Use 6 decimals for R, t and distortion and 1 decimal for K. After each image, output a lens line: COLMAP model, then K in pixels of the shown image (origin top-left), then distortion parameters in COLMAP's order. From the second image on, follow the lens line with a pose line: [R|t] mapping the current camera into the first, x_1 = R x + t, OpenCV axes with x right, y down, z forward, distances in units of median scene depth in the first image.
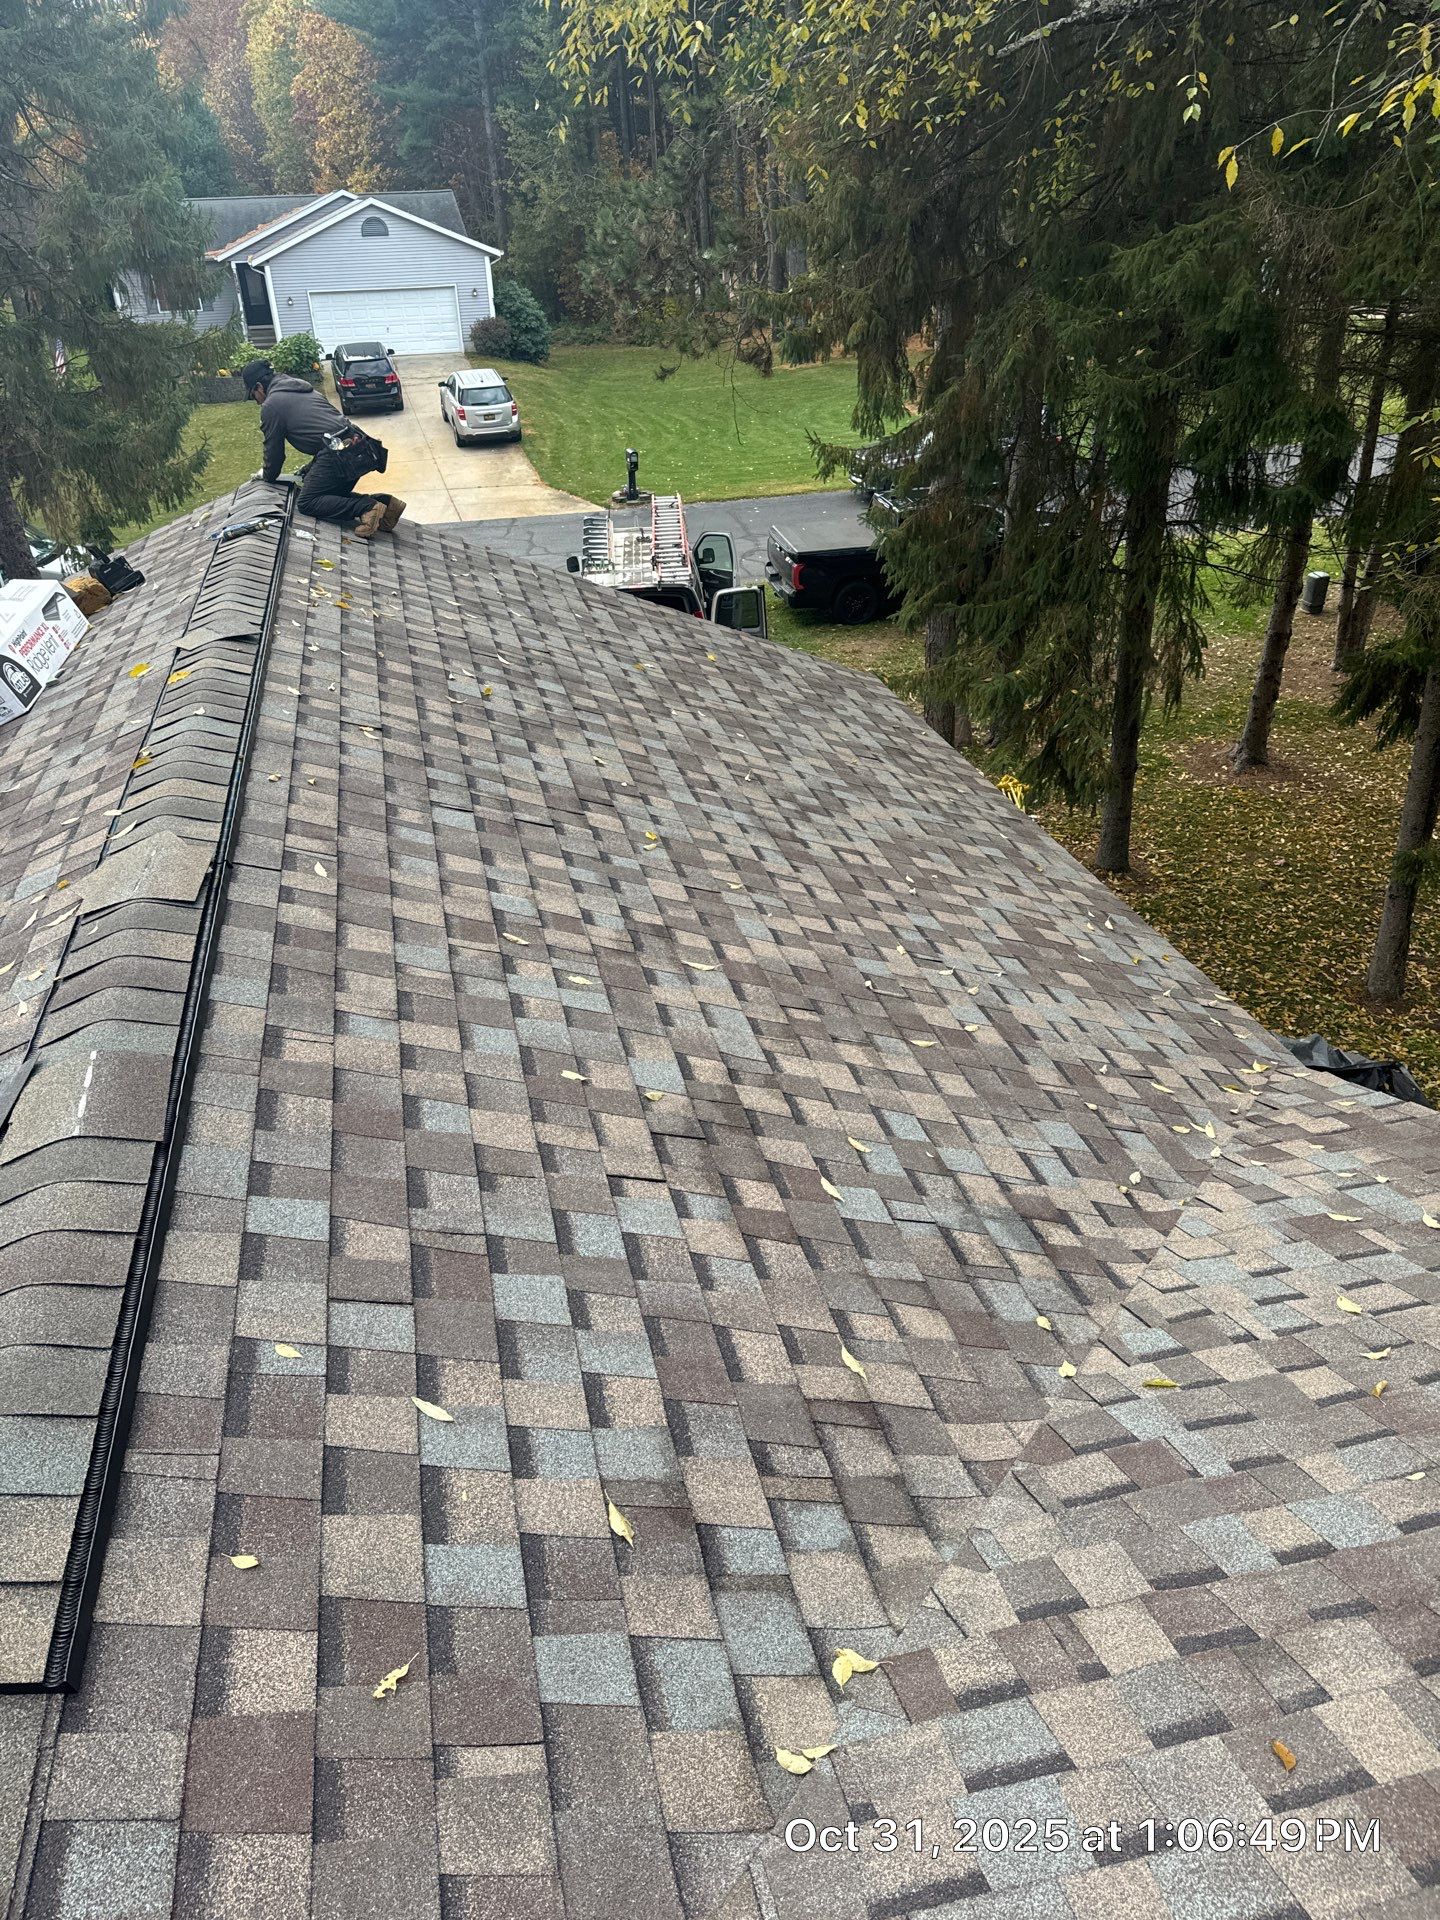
lens RADIAL K [[1353.2, 0, 722.5], [0, 1353.2, 954.4], [0, 0, 1]] dist [0.046134, -0.055280]
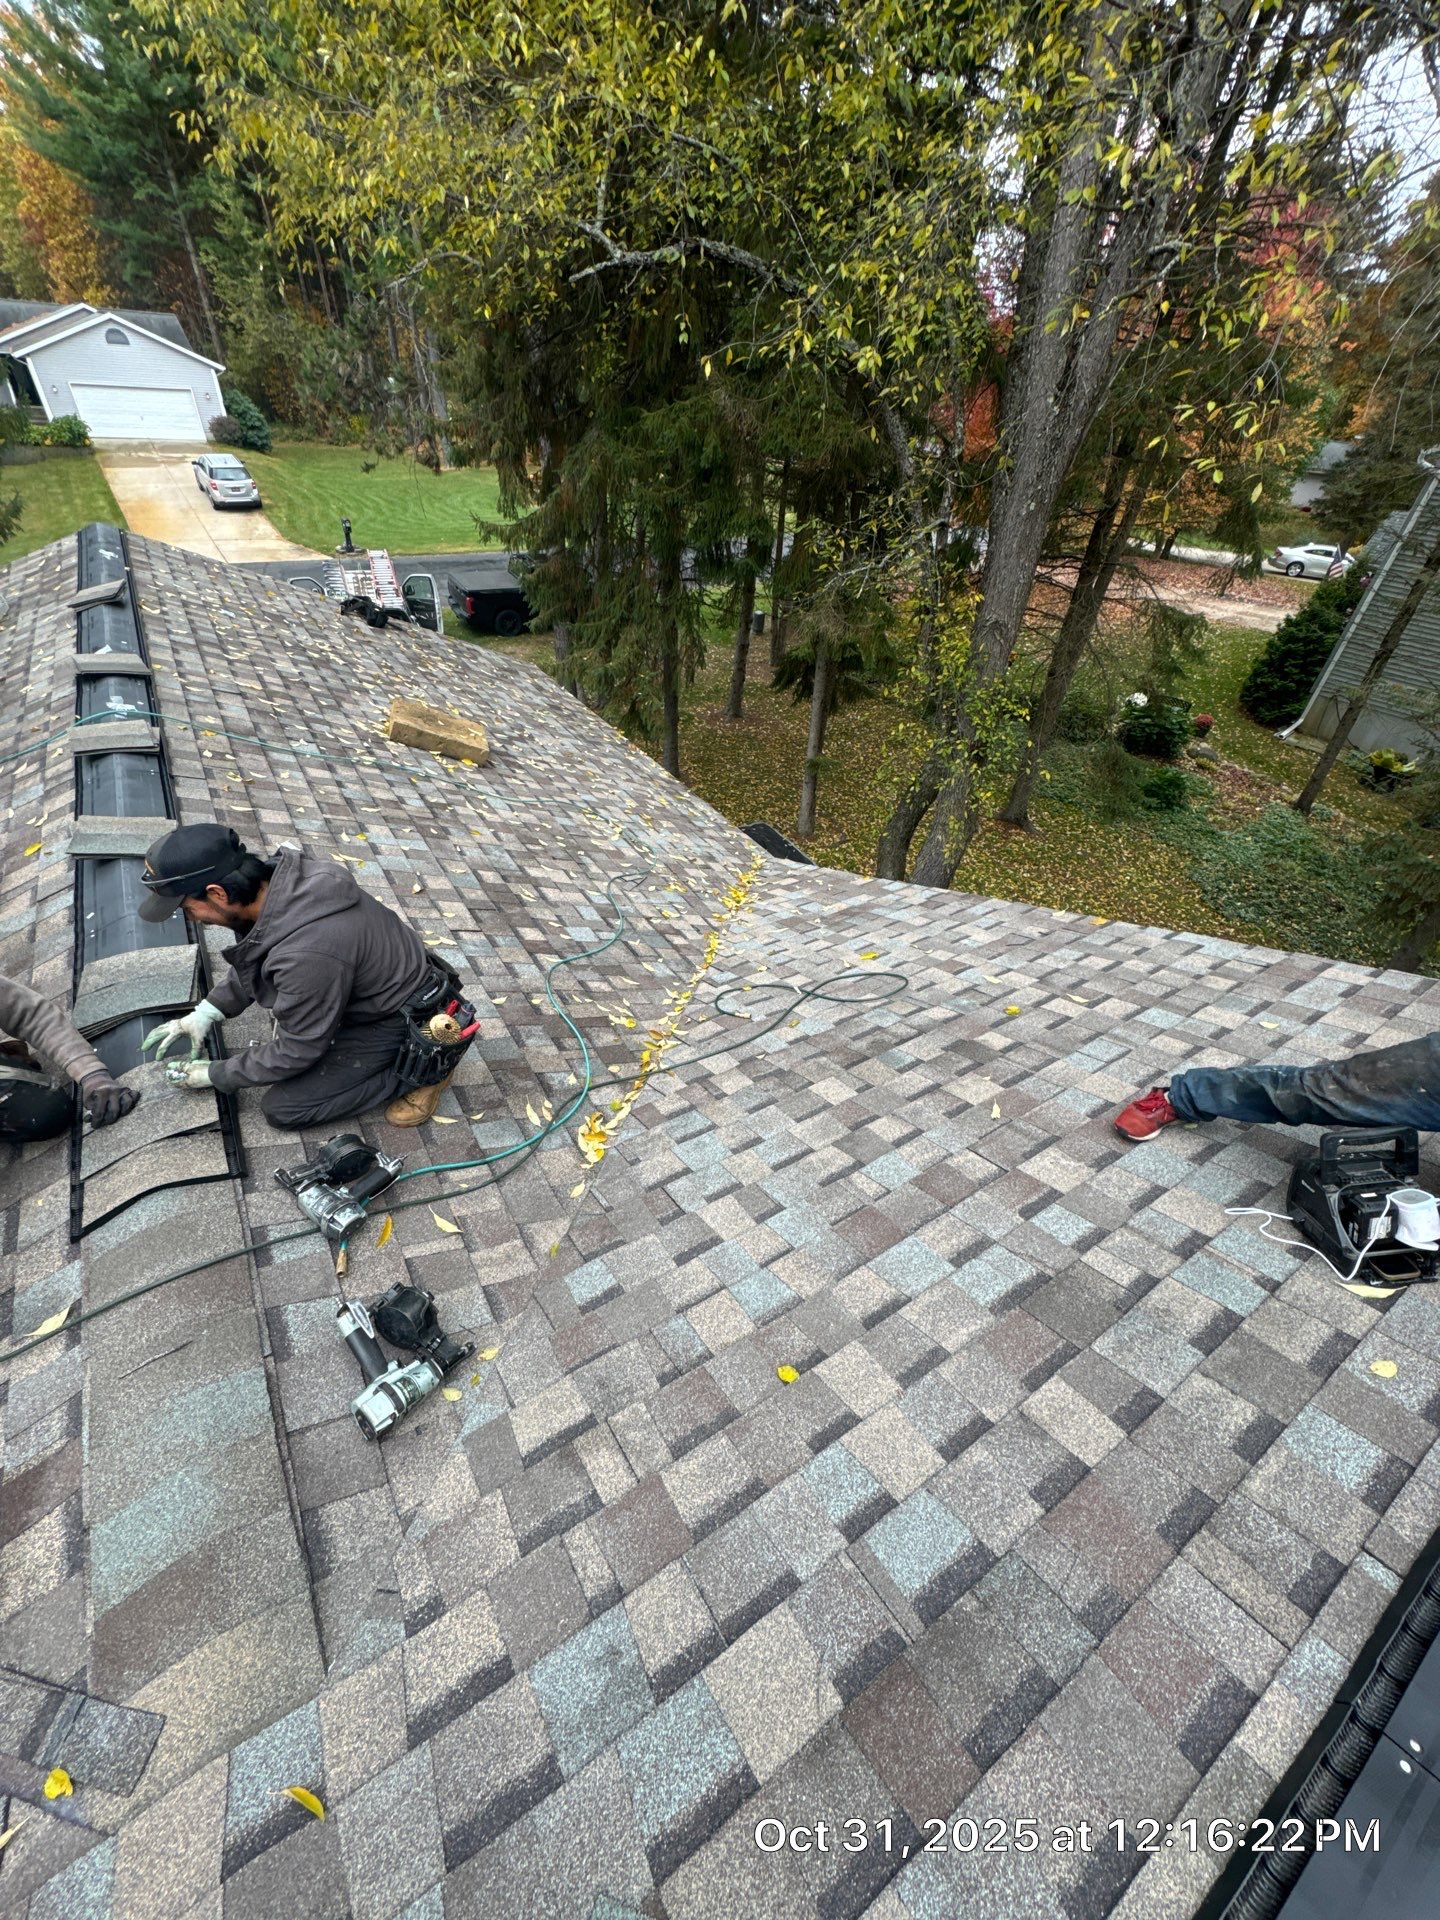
lens RADIAL K [[758.0, 0, 718.8], [0, 758.0, 957.7], [0, 0, 1]] dist [-0.004540, 0.000683]
pose [[0.938104, -0.126905, 0.322266, -0.048158], [0.074494, 0.982608, 0.170092, 0.030826], [-0.338247, -0.135558, 0.931243, -0.068499]]
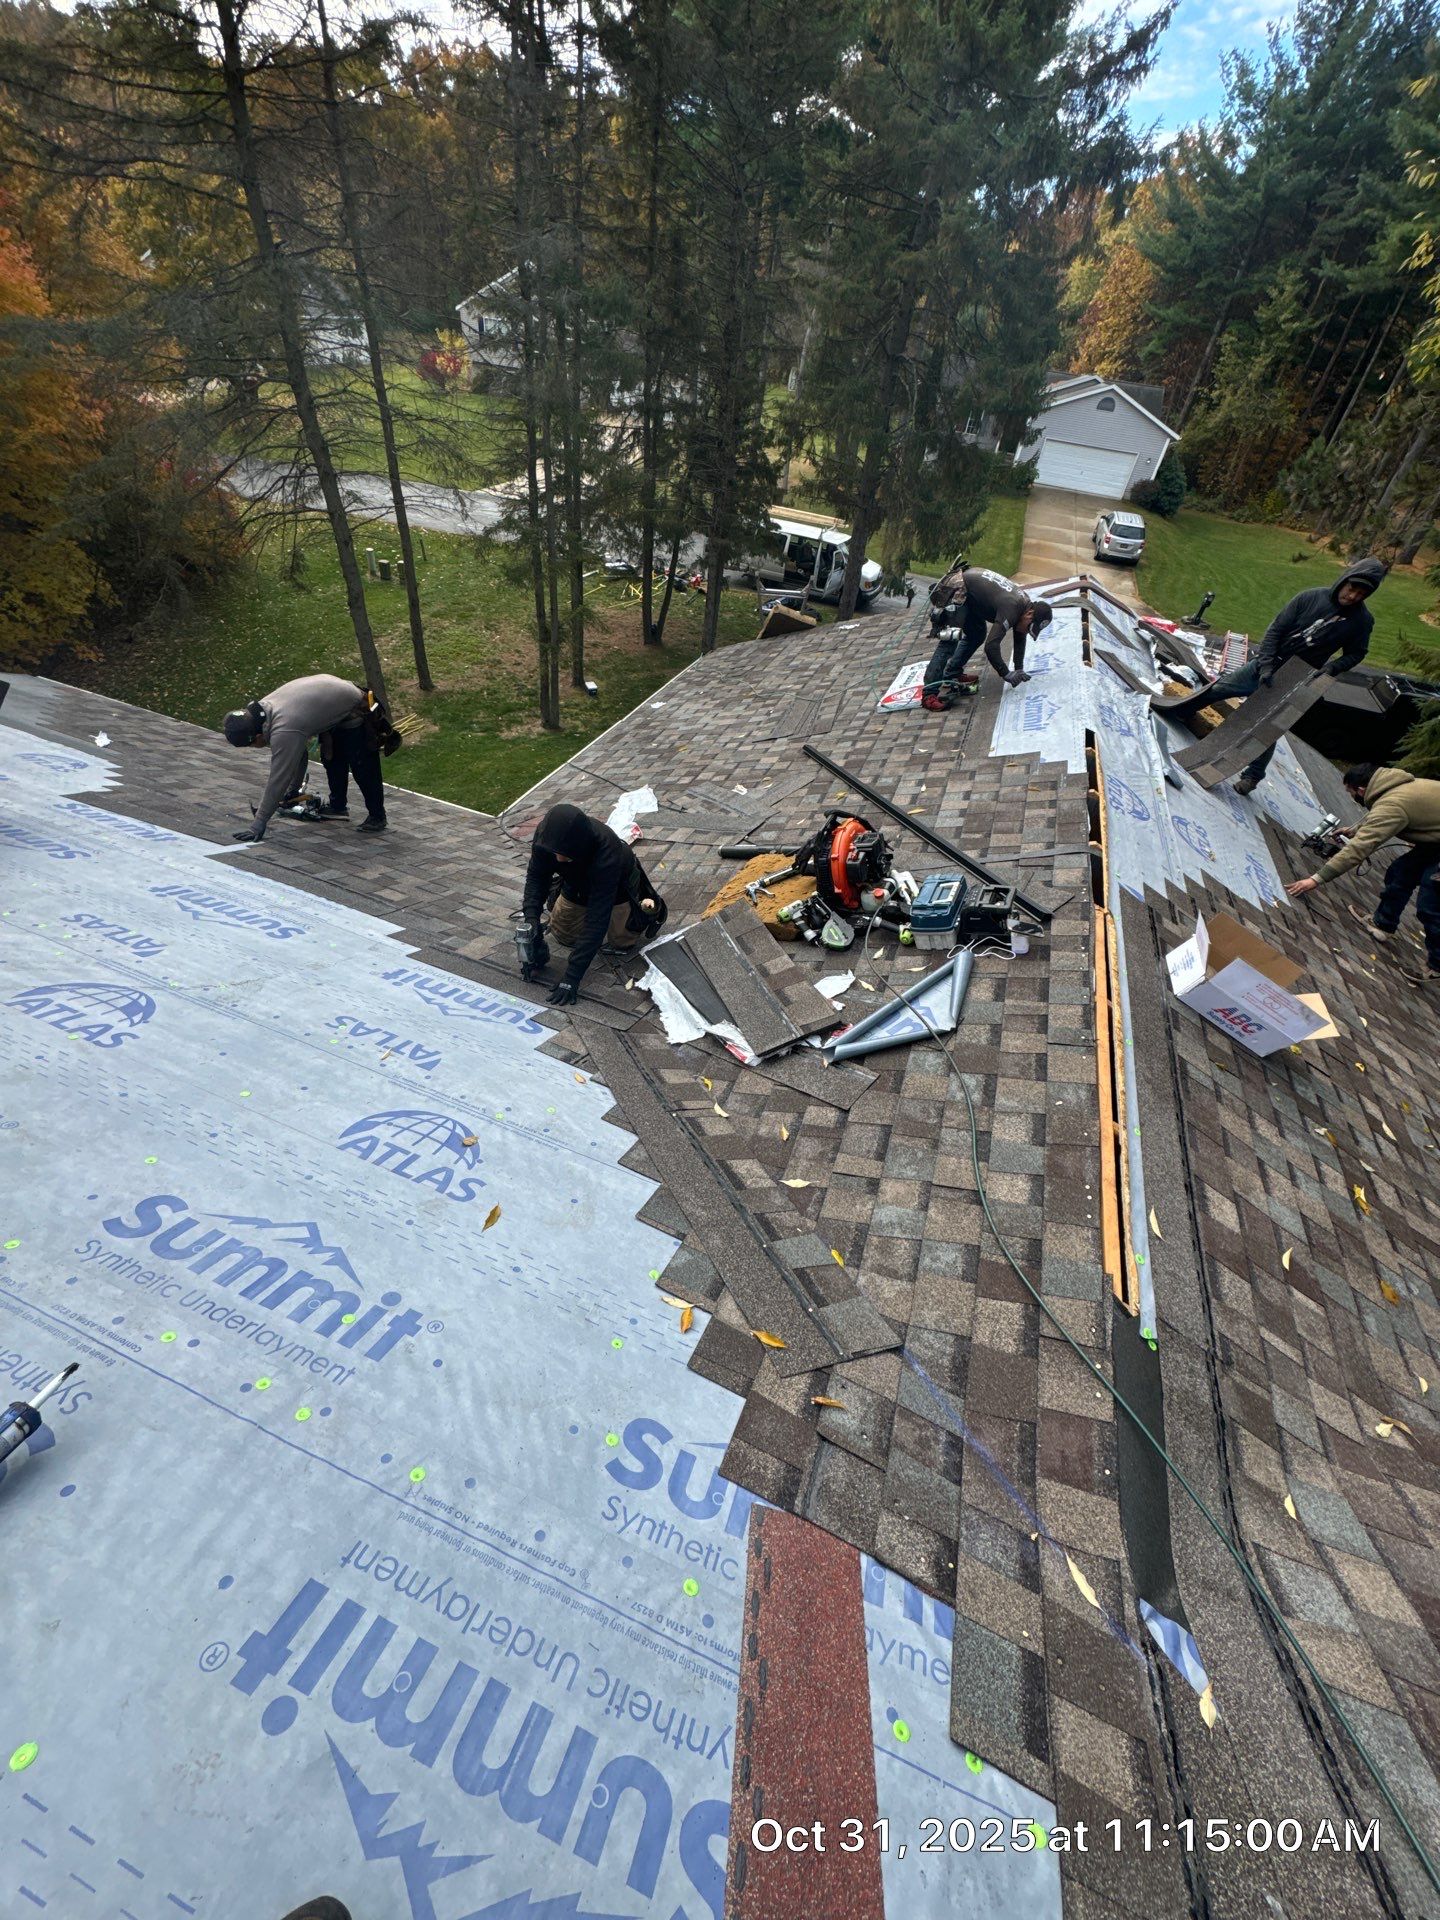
lens RADIAL K [[758.0, 0, 707.3], [0, 758.0, 953.6], [0, 0, 1]] dist [-0.004540, 0.000683]
pose [[0.819350, 0.451836, -0.352860, -0.269532], [-0.390292, 0.890466, 0.233972, 0.068488], [0.419927, -0.053987, 0.905951, -0.155230]]
